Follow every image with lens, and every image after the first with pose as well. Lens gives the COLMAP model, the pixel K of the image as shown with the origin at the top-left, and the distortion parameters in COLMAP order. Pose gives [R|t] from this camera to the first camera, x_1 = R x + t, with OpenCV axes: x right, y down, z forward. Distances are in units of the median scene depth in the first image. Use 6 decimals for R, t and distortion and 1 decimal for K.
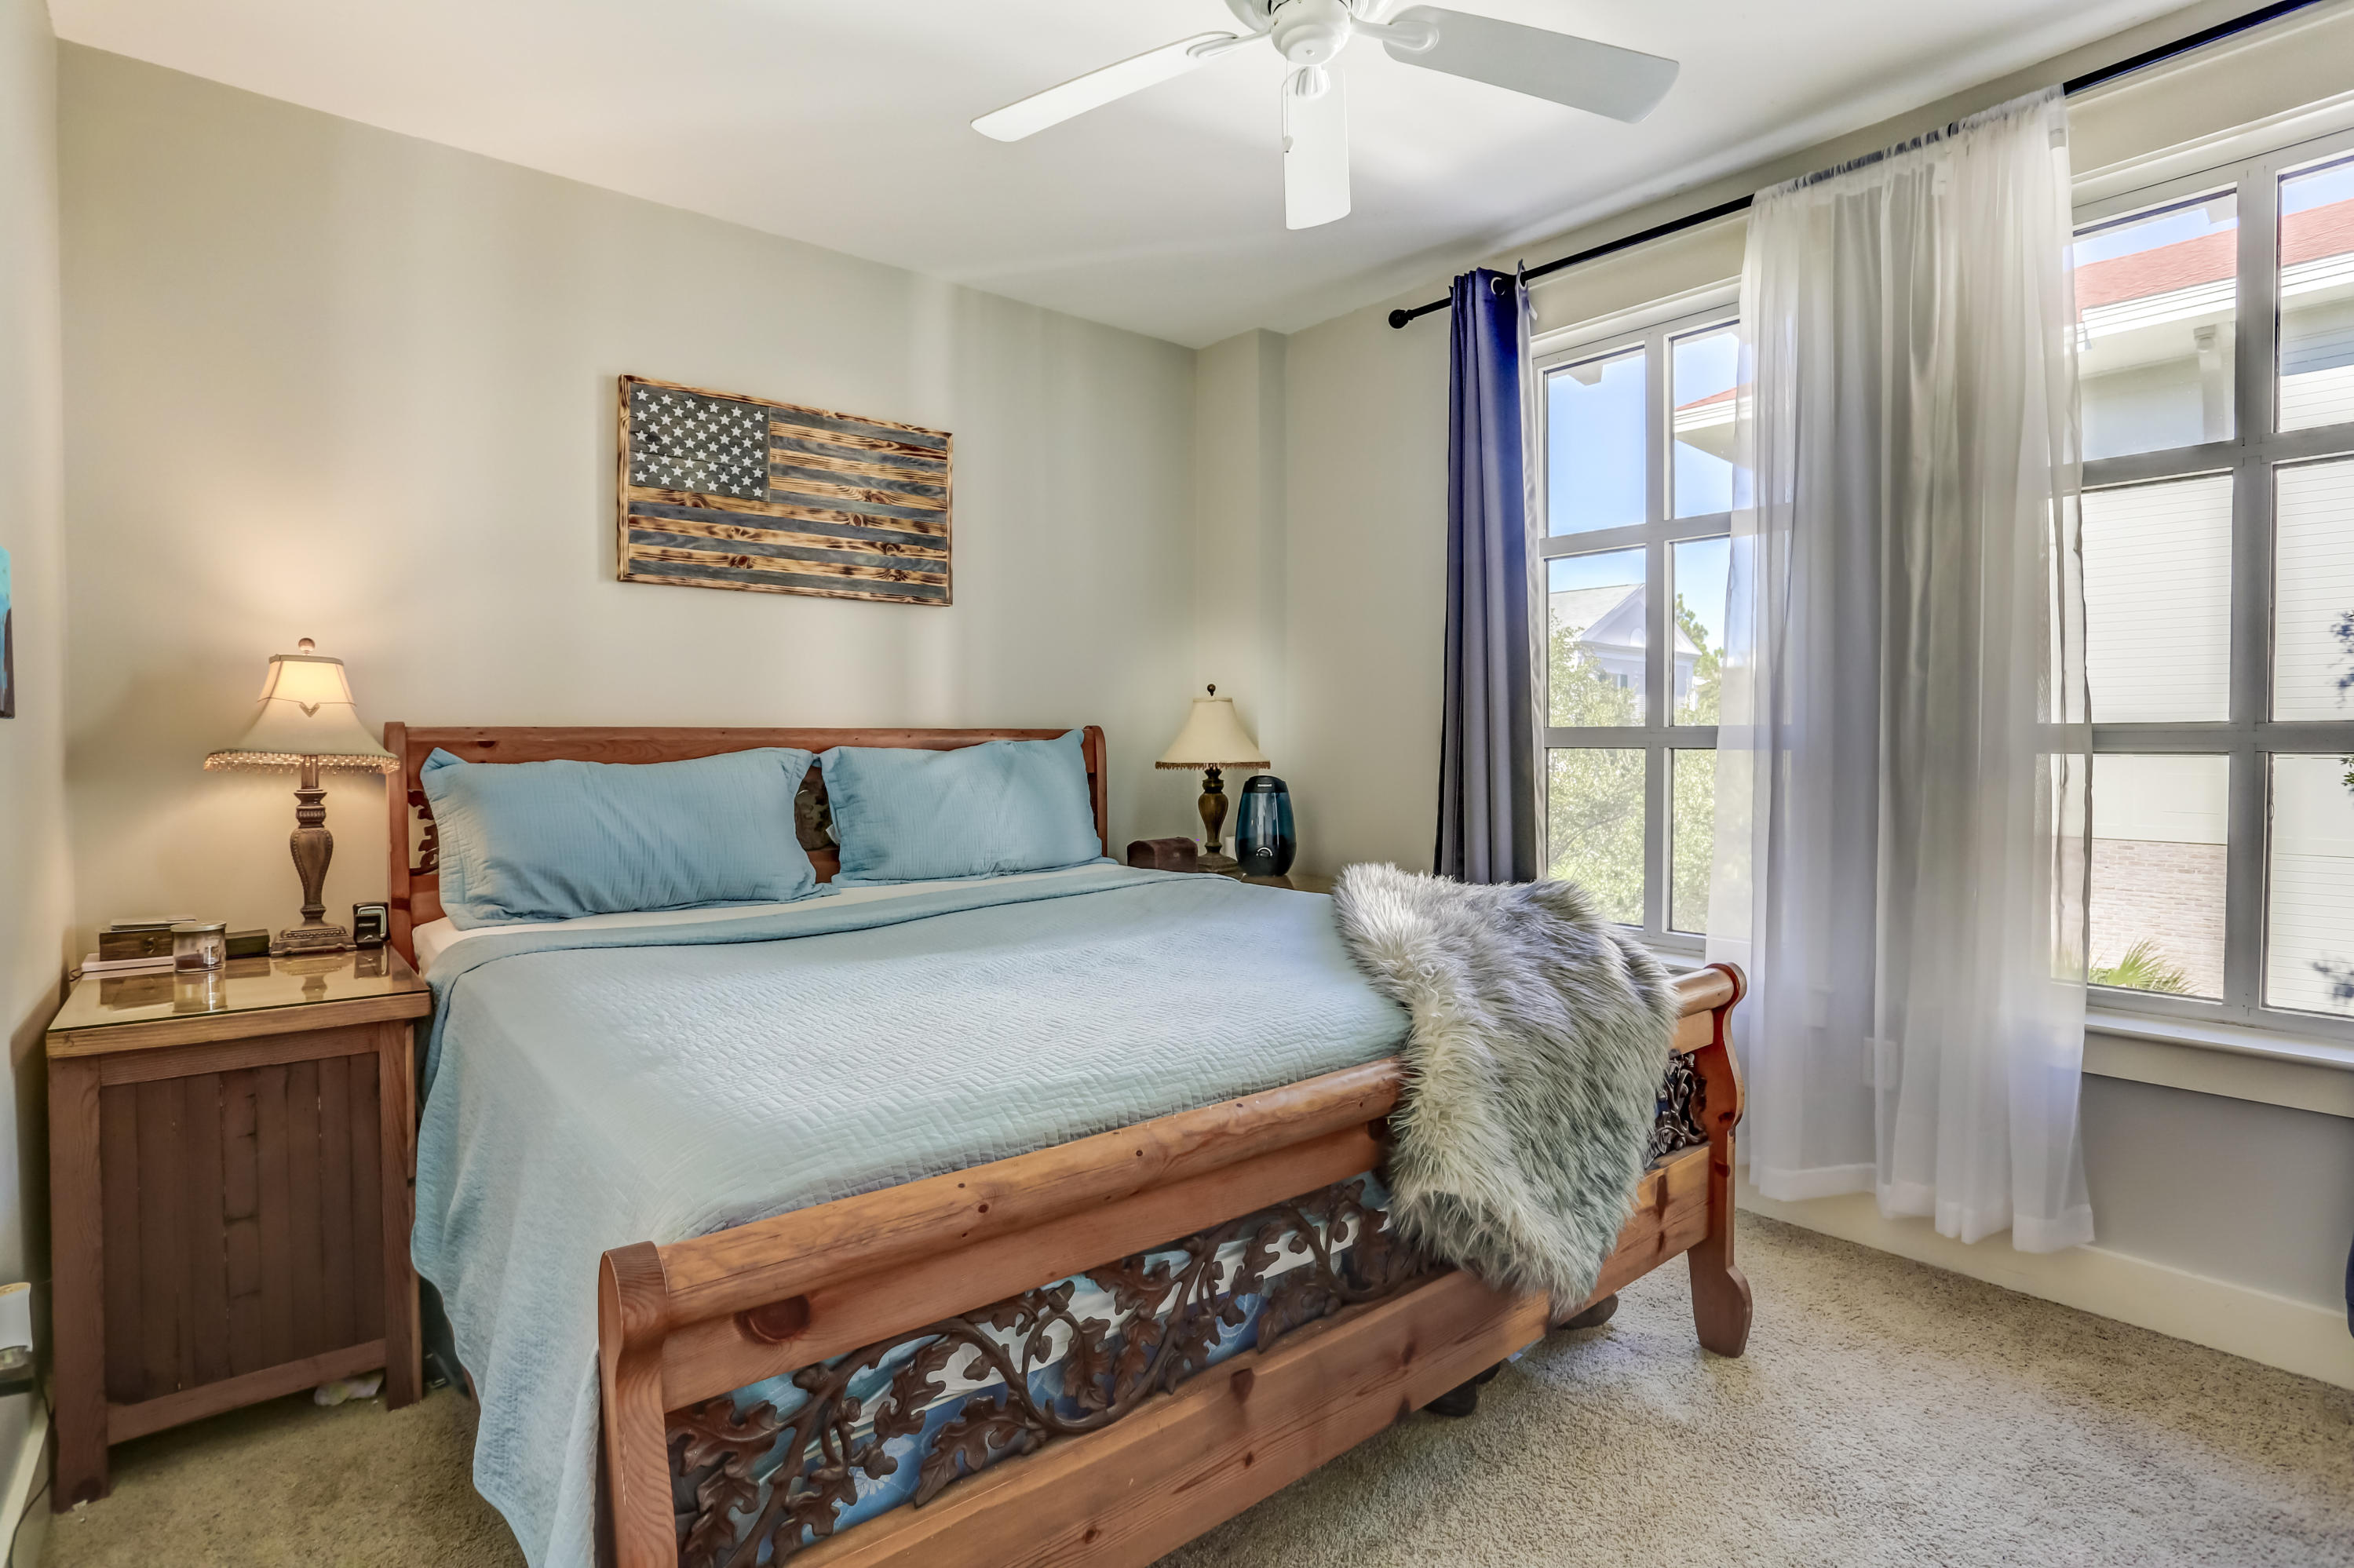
lens RADIAL K [[1174.6, 0, 1185.9], [0, 1174.6, 773.9], [0, 0, 1]] dist [-0.089371, 0.046614]
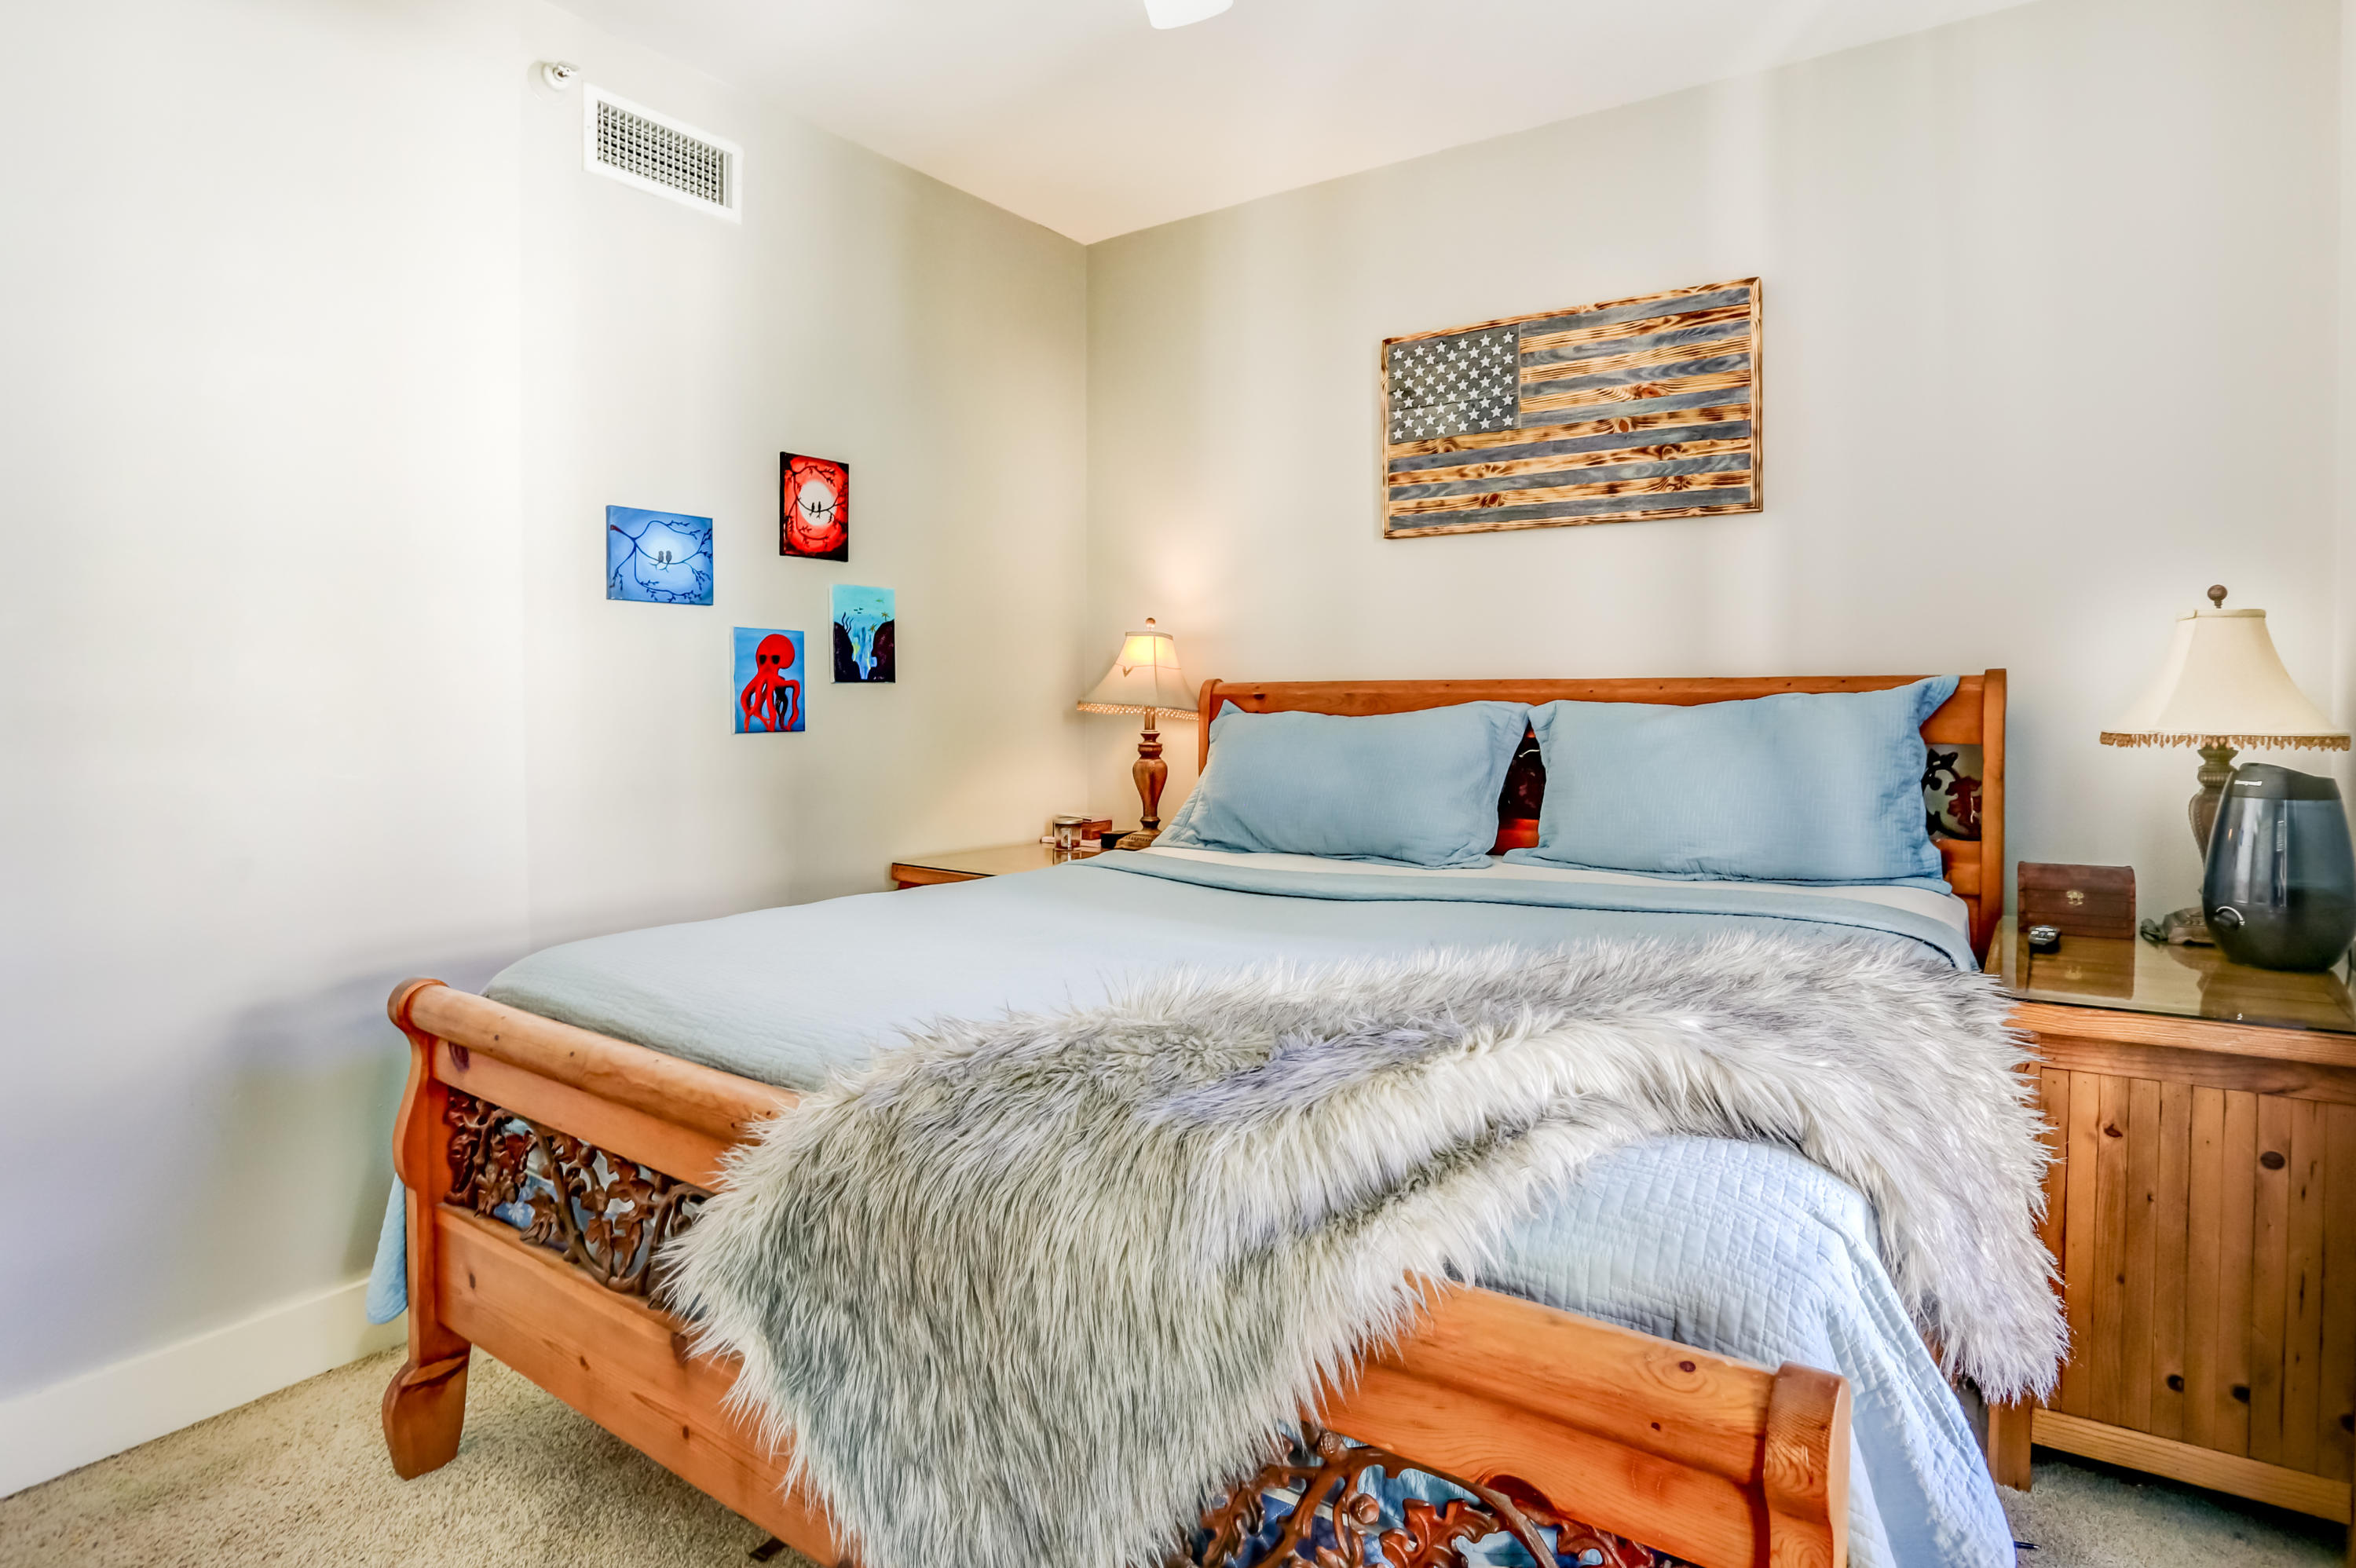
lens RADIAL K [[1222.9, 0, 1176.0], [0, 1222.9, 722.5], [0, 0, 1]] dist [-0.067826, 0.000003]
pose [[0.263012, 0.015456, -0.964669, 0.485238], [-0.030024, 0.999519, 0.007829, -0.006011], [0.964325, 0.026904, 0.263350, 0.503440]]
